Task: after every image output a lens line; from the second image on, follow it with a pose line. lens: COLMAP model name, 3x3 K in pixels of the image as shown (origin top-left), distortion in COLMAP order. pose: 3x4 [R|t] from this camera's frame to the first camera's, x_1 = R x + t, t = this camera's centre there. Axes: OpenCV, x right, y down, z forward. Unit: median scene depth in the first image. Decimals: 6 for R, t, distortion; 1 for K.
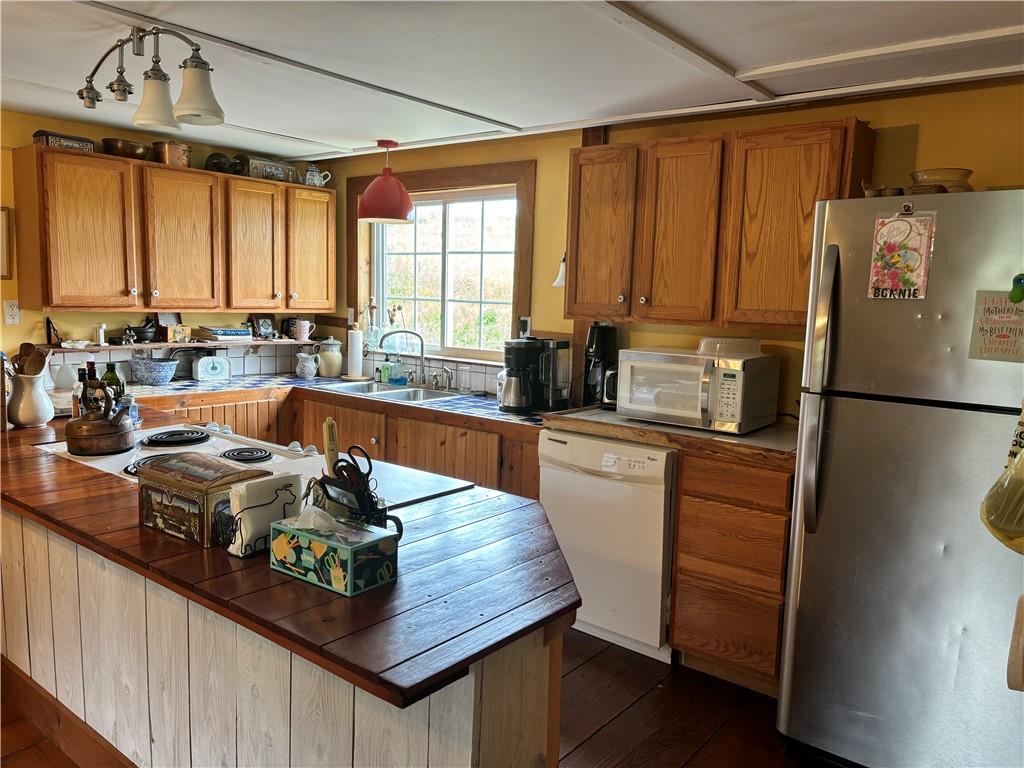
lens RADIAL K [[773.3, 0, 512.0], [0, 773.3, 389.2], [0, 0, 1]] dist [0.005412, 0.000190]
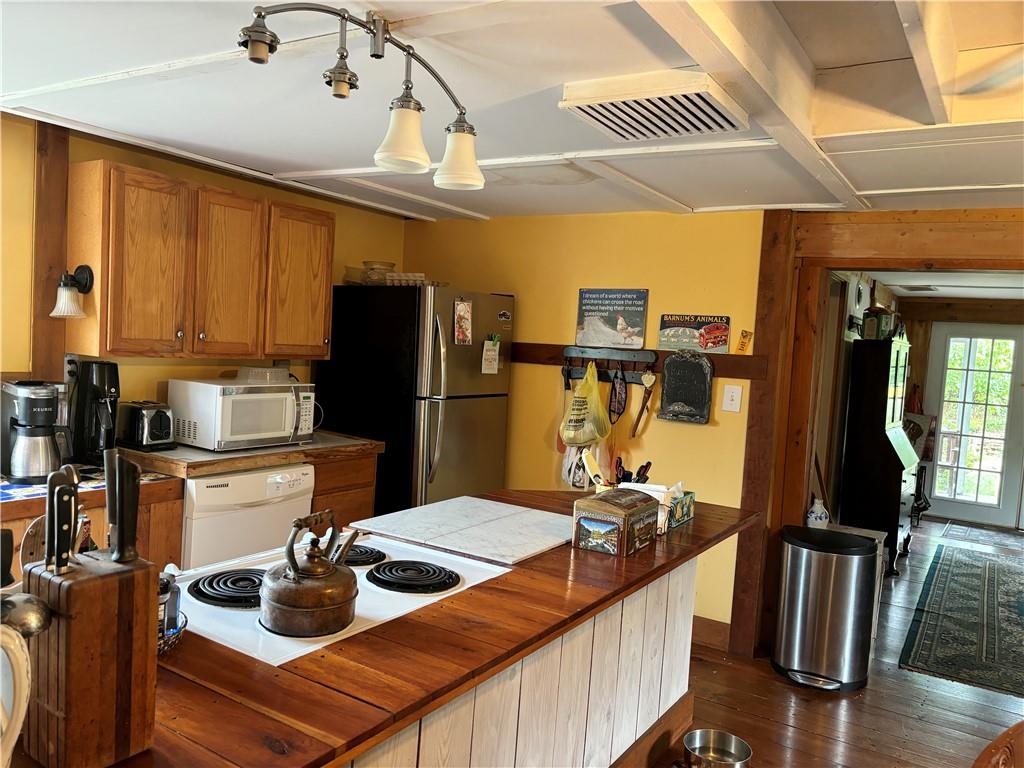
lens RADIAL K [[773.3, 0, 513.0], [0, 773.3, 384.8], [0, 0, 1]] dist [0.005412, 0.000190]
pose [[-0.106721, -0.095847, 0.989658, -0.878585], [0.056423, 0.993155, 0.102271, -0.129581], [-0.992687, 0.066754, -0.100582, 0.678696]]
